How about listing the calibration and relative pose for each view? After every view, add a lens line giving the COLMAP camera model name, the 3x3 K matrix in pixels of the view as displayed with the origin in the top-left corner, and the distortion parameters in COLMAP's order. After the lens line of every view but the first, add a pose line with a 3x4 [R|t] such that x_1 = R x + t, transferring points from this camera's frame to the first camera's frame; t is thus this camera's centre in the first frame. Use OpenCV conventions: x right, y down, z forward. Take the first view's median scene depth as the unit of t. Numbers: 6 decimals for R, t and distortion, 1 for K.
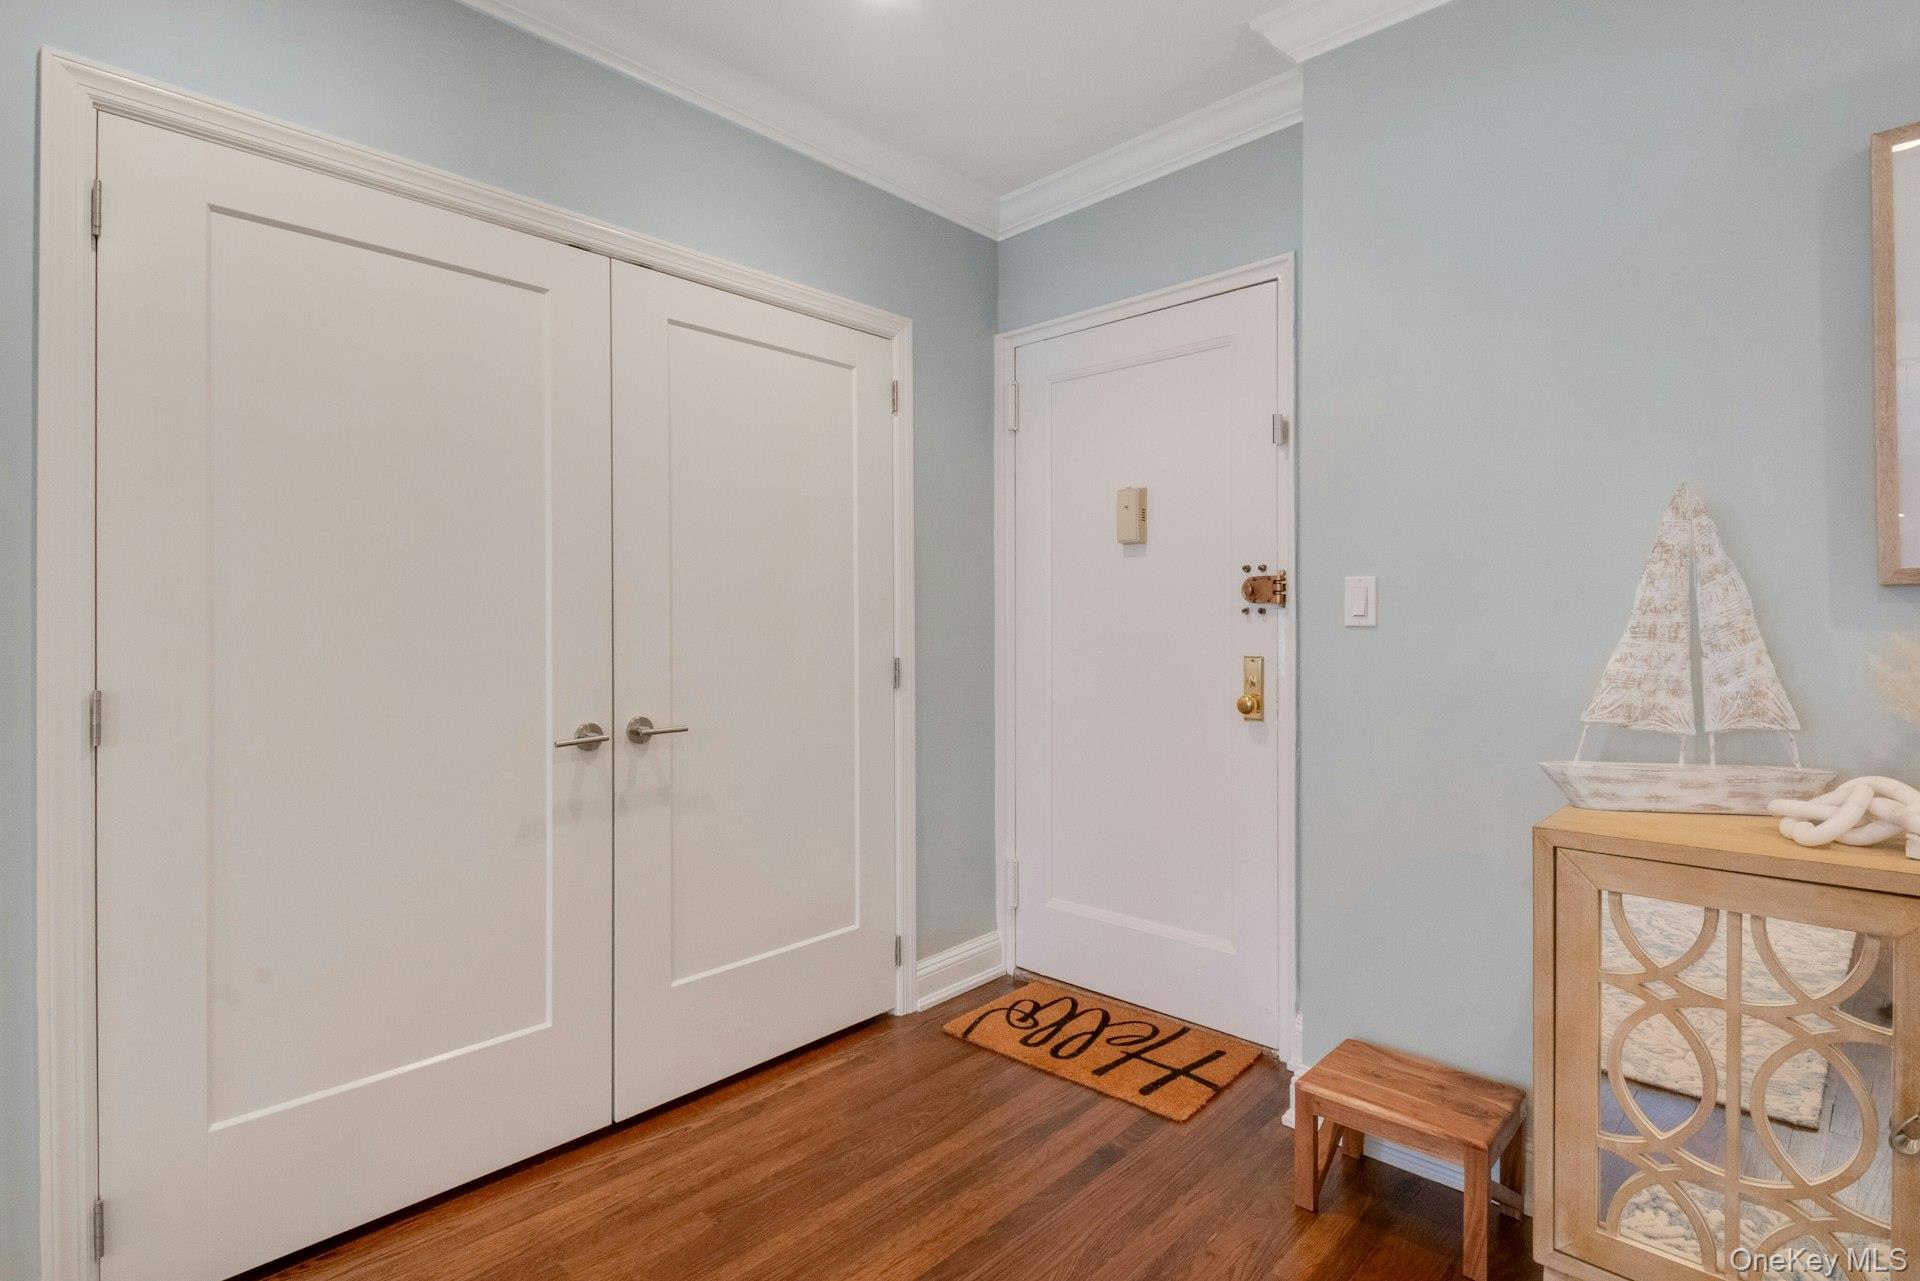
lens RADIAL K [[950.1, 0, 934.3], [0, 950.1, 611.7], [0, 0, 1]] dist [0.005231, -0.006562]
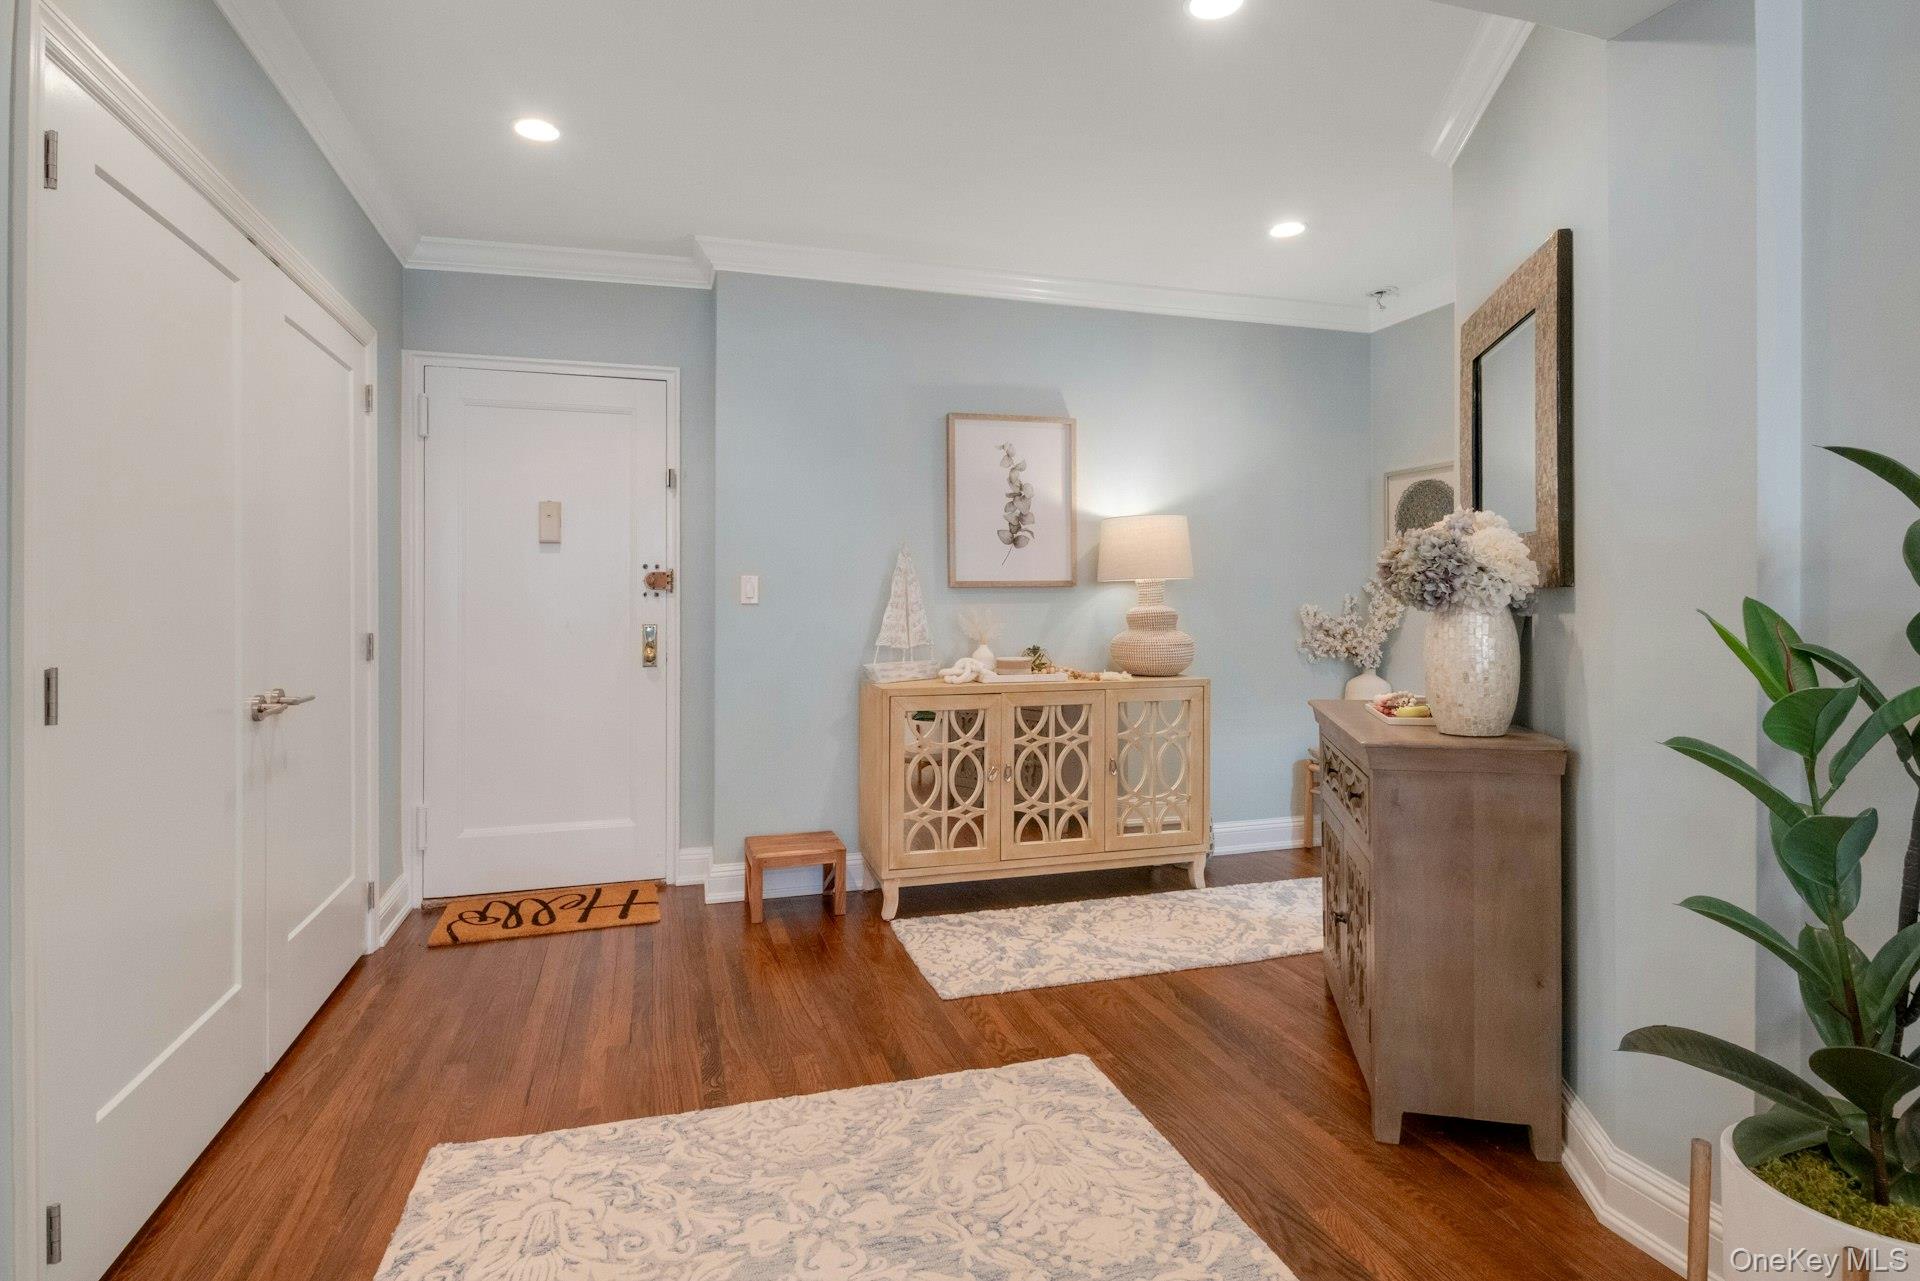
lens RADIAL K [[950.1, 0, 947.4], [0, 950.1, 592.9], [0, 0, 1]] dist [0.005231, -0.006562]
pose [[0.483369, 0.011317, 0.875344, -0.847661], [-0.007270, 0.999934, -0.008914, 0.007208], [-0.875387, -0.002055, 0.483419, -0.161523]]
